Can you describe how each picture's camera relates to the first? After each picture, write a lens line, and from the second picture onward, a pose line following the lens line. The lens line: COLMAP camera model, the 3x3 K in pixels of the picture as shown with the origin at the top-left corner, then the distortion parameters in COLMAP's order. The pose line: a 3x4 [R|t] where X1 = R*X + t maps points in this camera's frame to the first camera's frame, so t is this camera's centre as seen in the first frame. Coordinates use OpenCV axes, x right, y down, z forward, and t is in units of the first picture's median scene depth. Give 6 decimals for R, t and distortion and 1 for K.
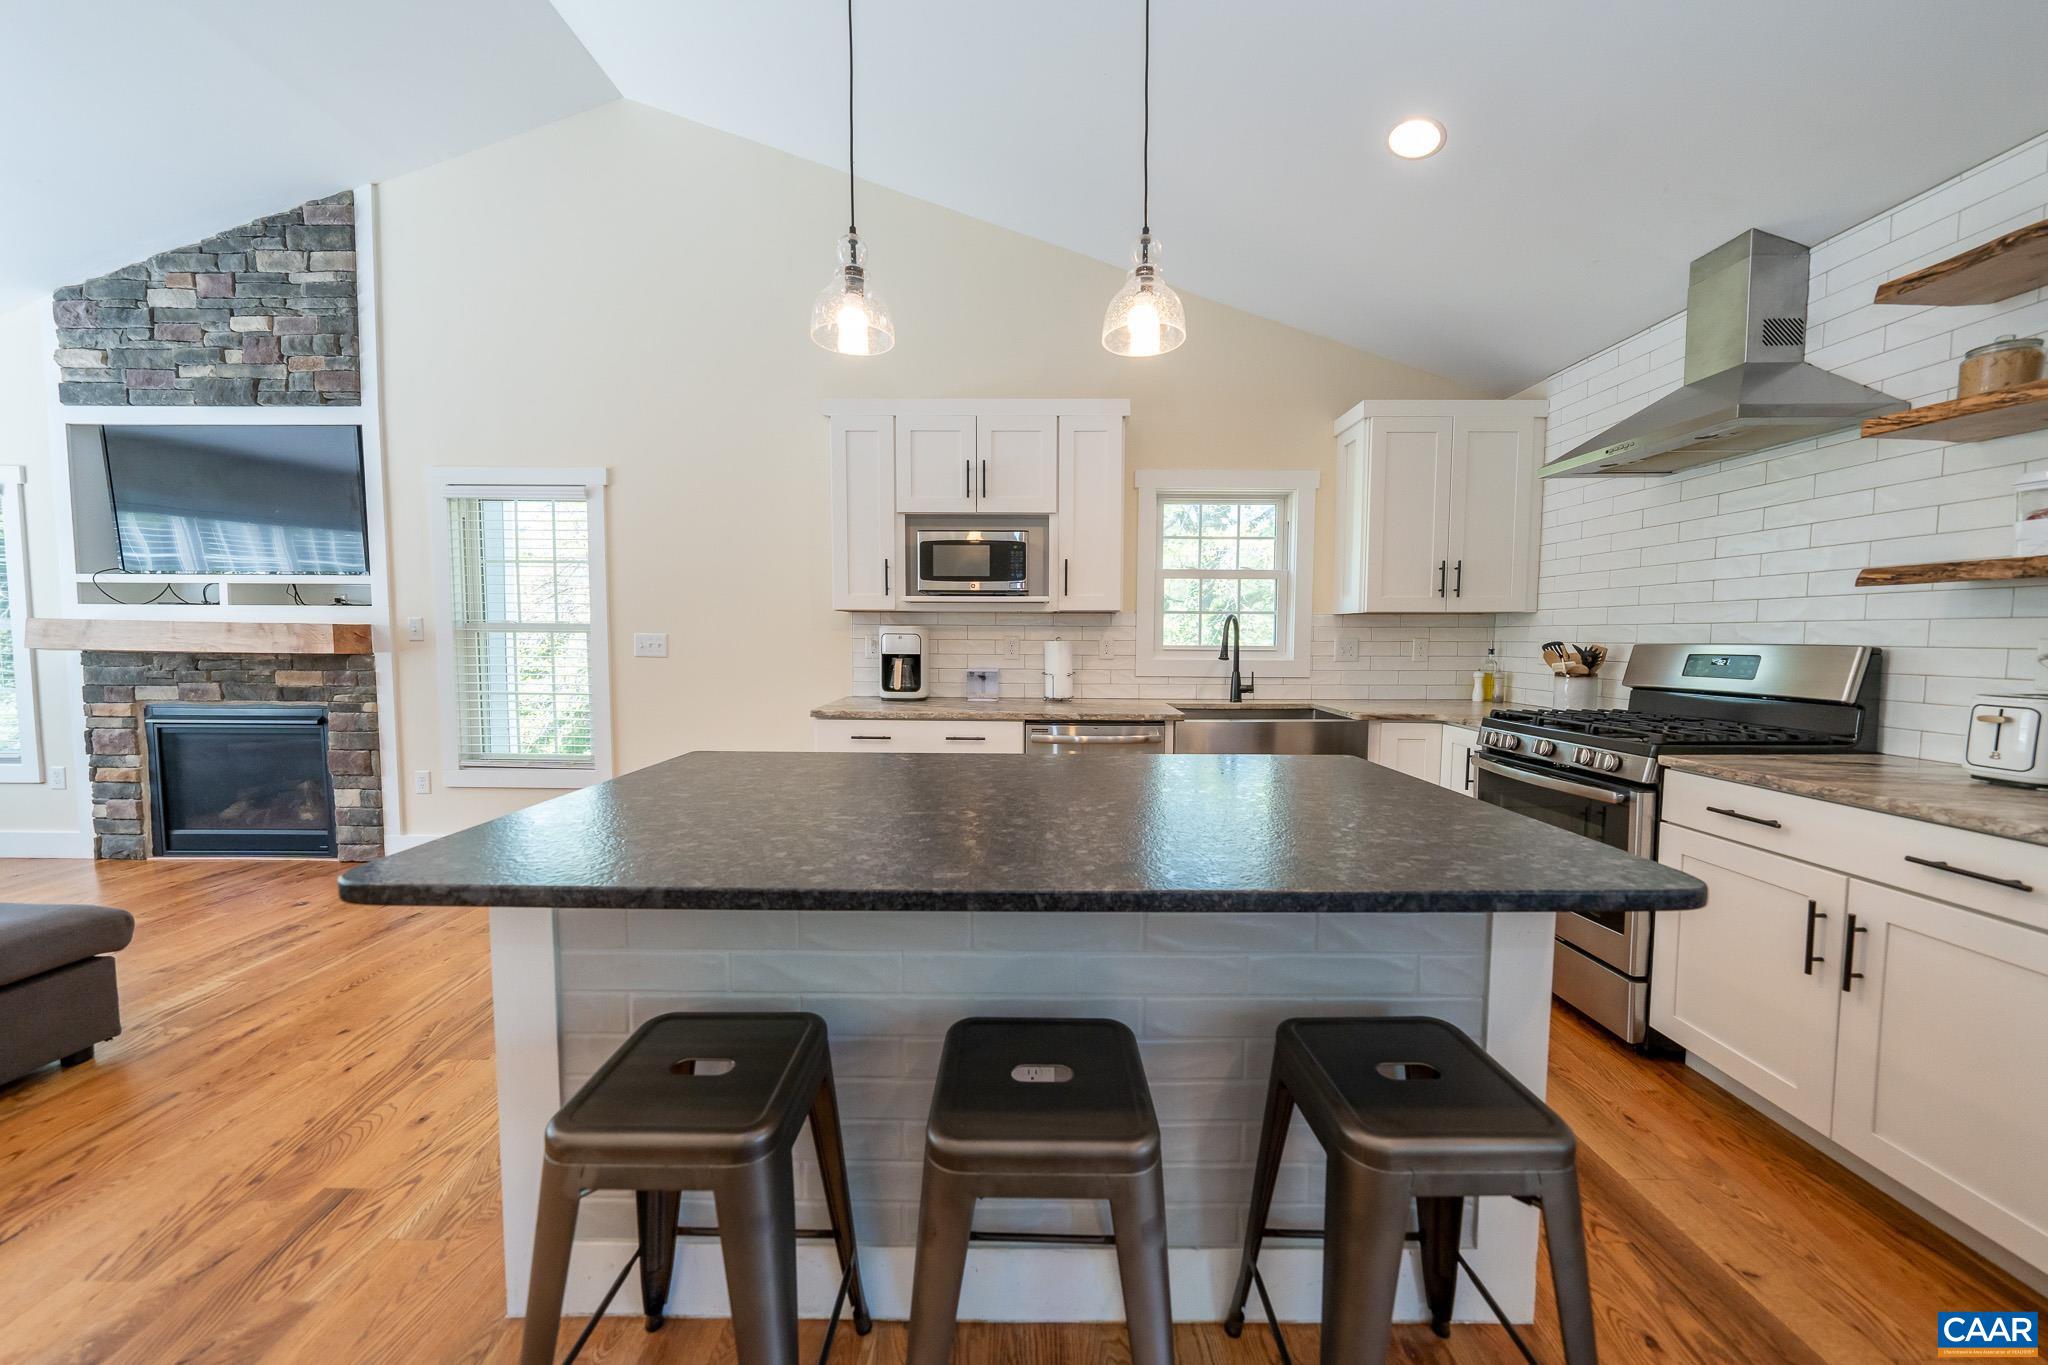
lens RADIAL K [[701.9, 0, 1018.9], [0, 701.9, 678.6], [0, 0, 1]] dist [-0.002039, 0.000292]
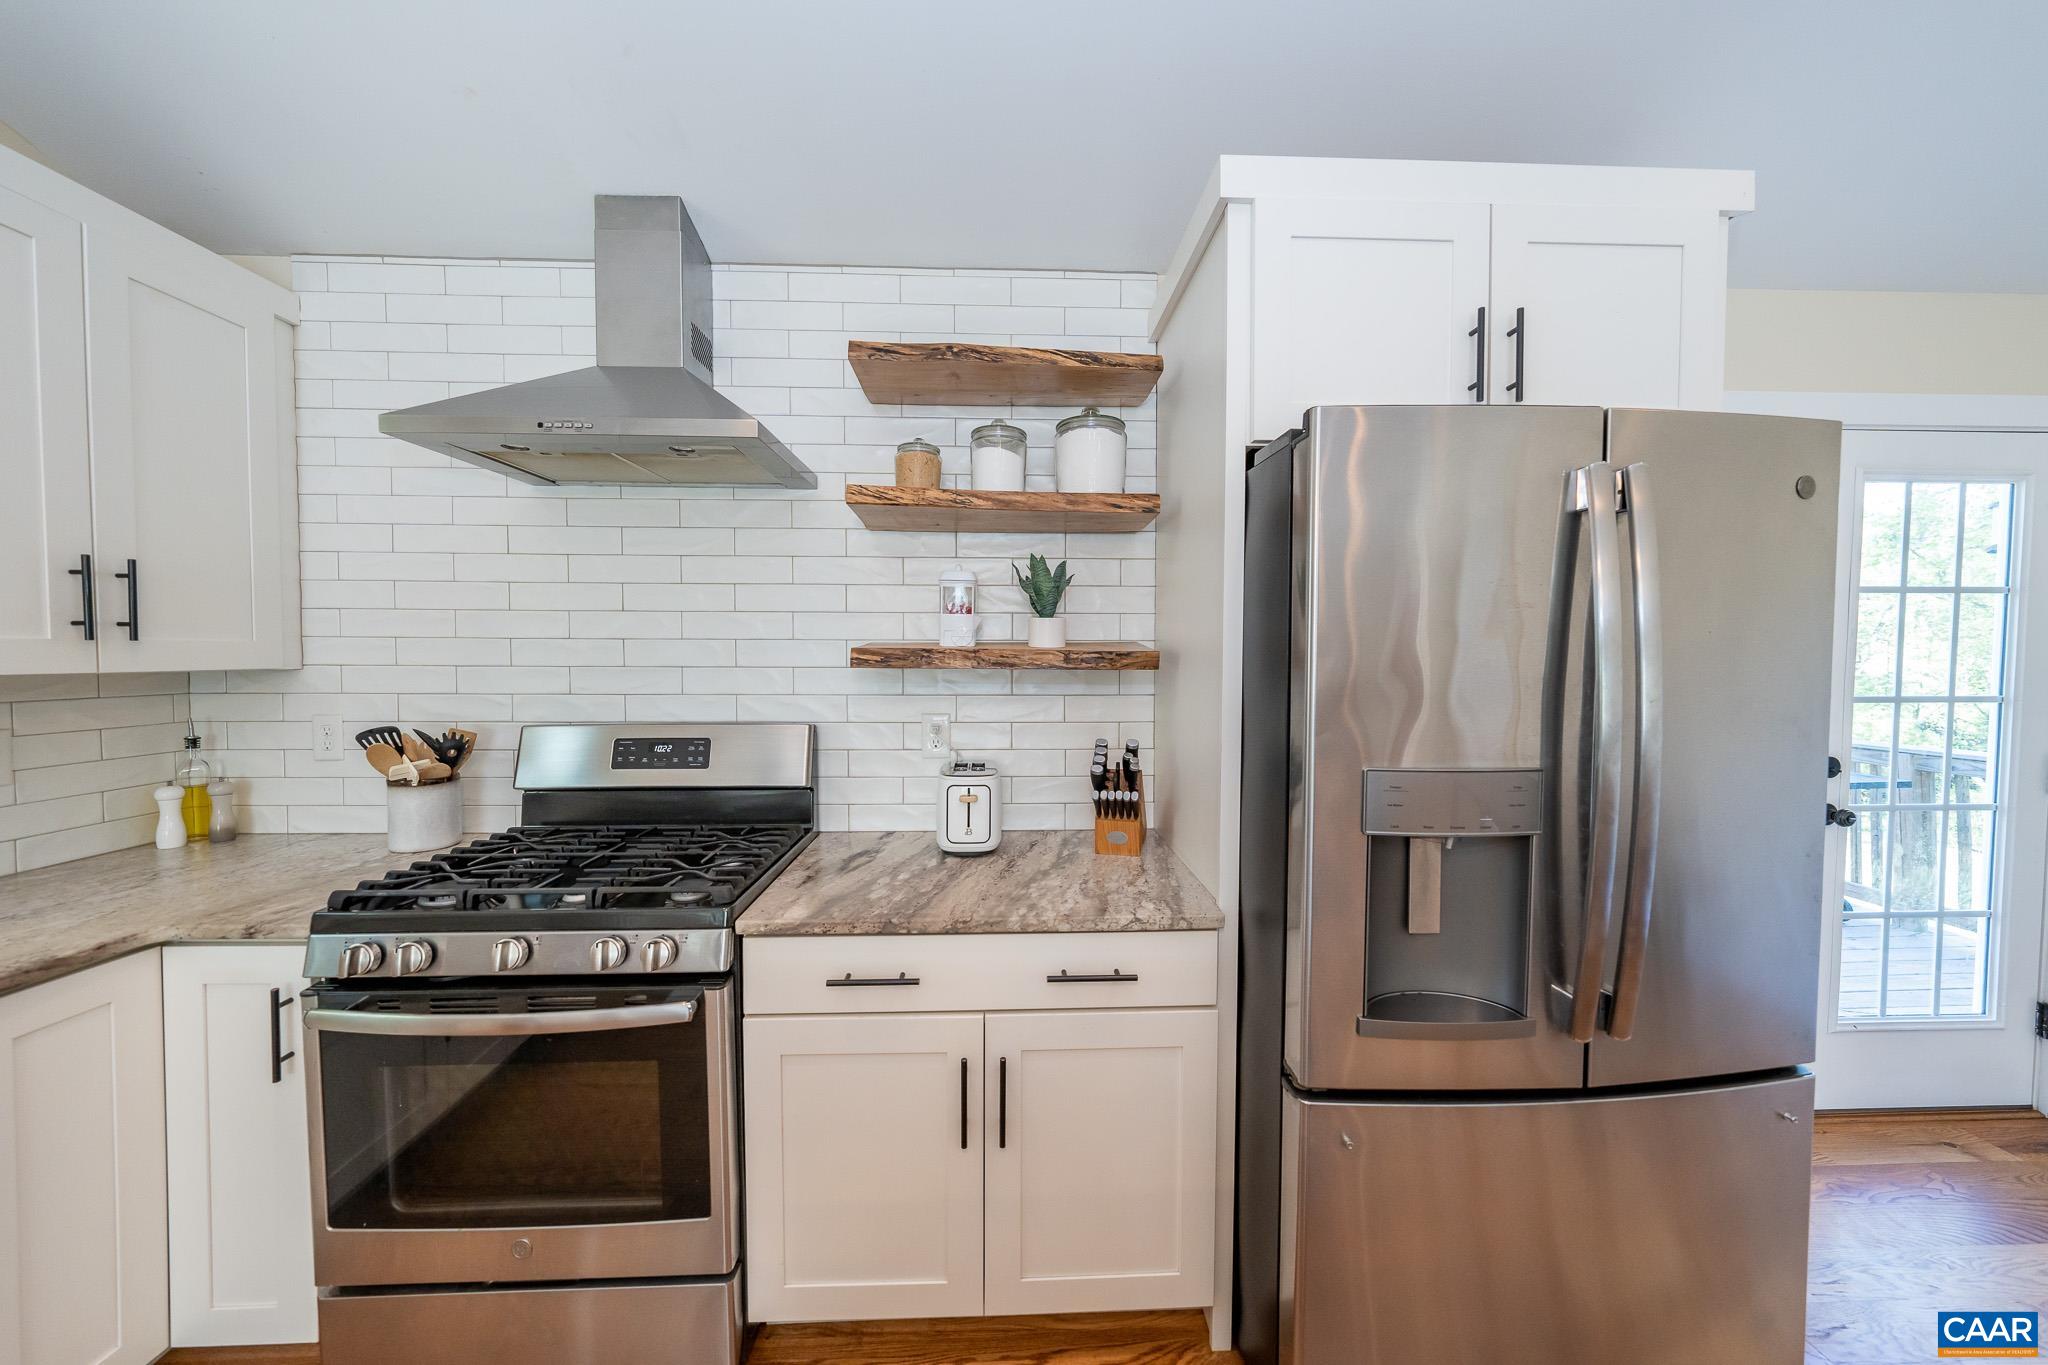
lens RADIAL K [[701.9, 0, 1018.9], [0, 701.9, 678.6], [0, 0, 1]] dist [-0.002039, 0.000292]
pose [[-0.041424, -0.035209, 0.998521, 0.142980], [0.056517, 0.997696, 0.037525, -0.070607], [-0.997542, 0.057988, -0.039339, 0.418802]]
